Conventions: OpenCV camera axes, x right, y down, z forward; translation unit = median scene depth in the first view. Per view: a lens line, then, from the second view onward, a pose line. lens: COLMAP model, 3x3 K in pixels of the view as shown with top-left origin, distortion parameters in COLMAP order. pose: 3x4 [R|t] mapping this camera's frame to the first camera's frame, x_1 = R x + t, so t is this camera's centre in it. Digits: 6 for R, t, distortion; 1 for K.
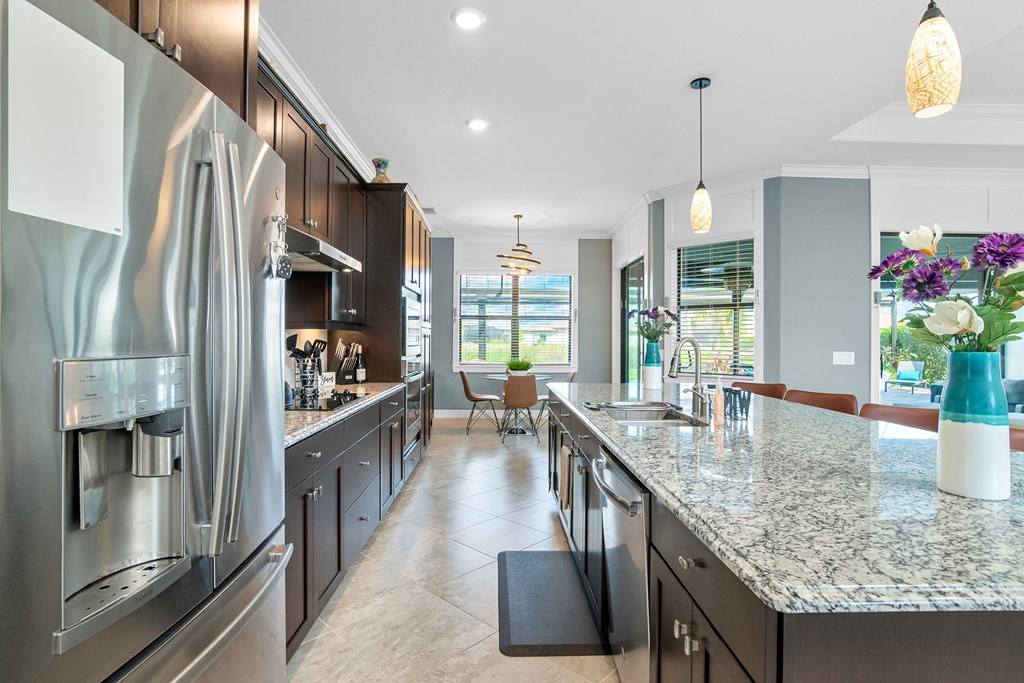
lens RADIAL K [[506.6, 0, 512.0], [0, 506.6, 341.5], [0, 0, 1]] dist [-0.022174, -0.000008]
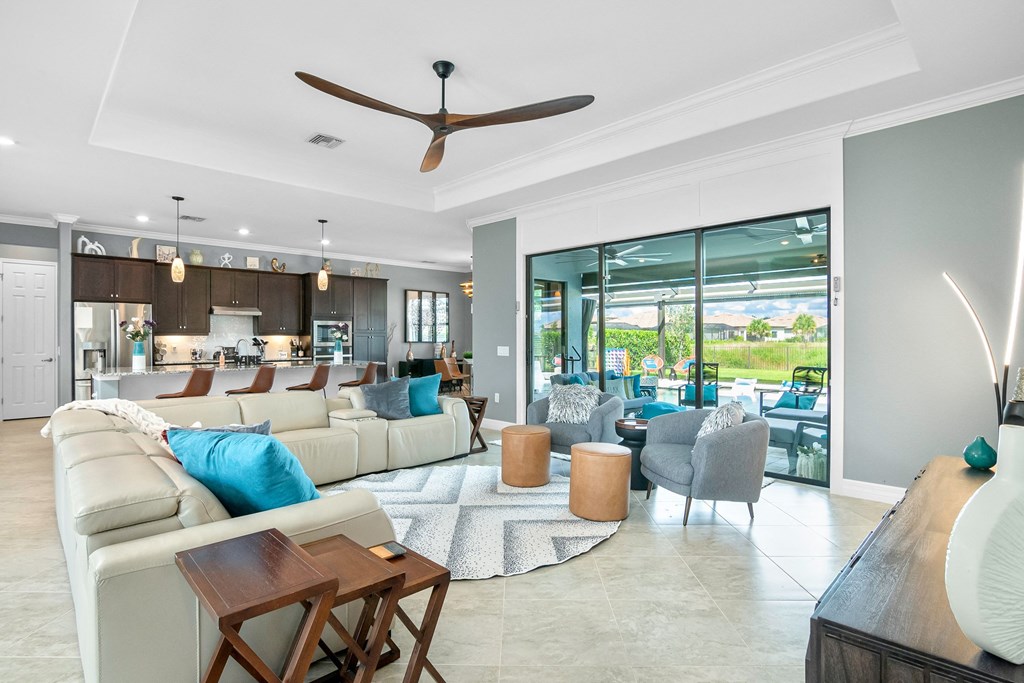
lens RADIAL K [[514.8, 0, 509.6], [0, 514.8, 334.4], [0, 0, 1]] dist [-0.019061, 0.000140]
pose [[0.670890, -0.010268, -0.741486, 1.690265], [0.002268, 0.999928, -0.011795, 0.003562], [0.741553, 0.006232, 0.670865, 0.071125]]
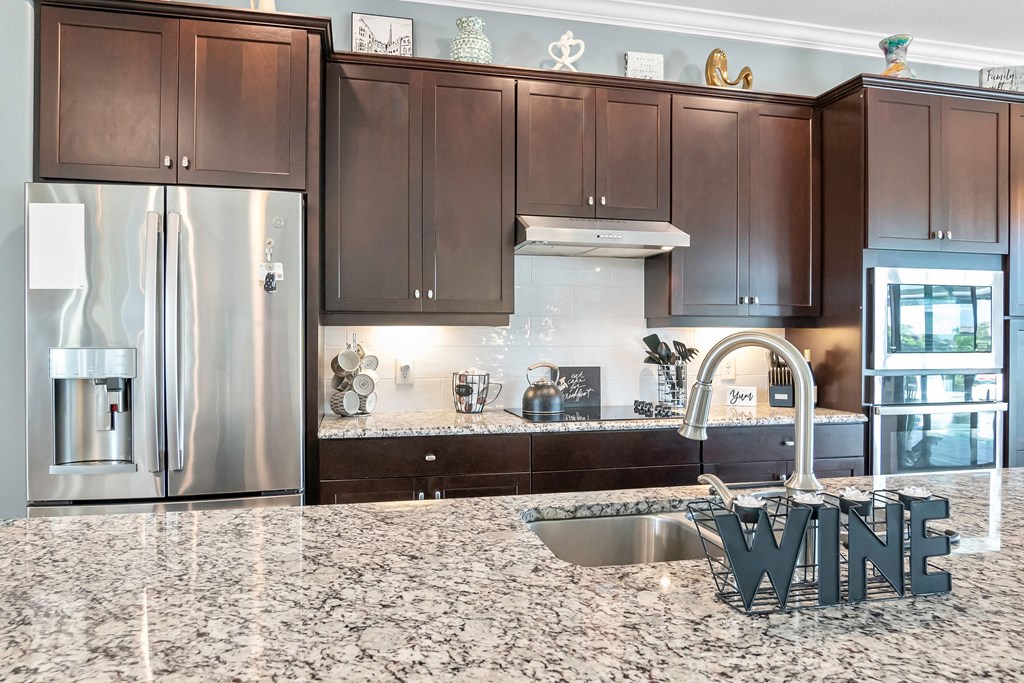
lens RADIAL K [[668.7, 0, 512.0], [0, 668.7, 341.5], [0, 0, 1]] dist [-0.019438, 0.001644]
pose [[0.198338, 0.001987, -0.980132, 0.361070], [-0.006054, 0.999981, 0.000802, -0.001241], [0.980115, 0.005774, 0.198347, 0.350545]]
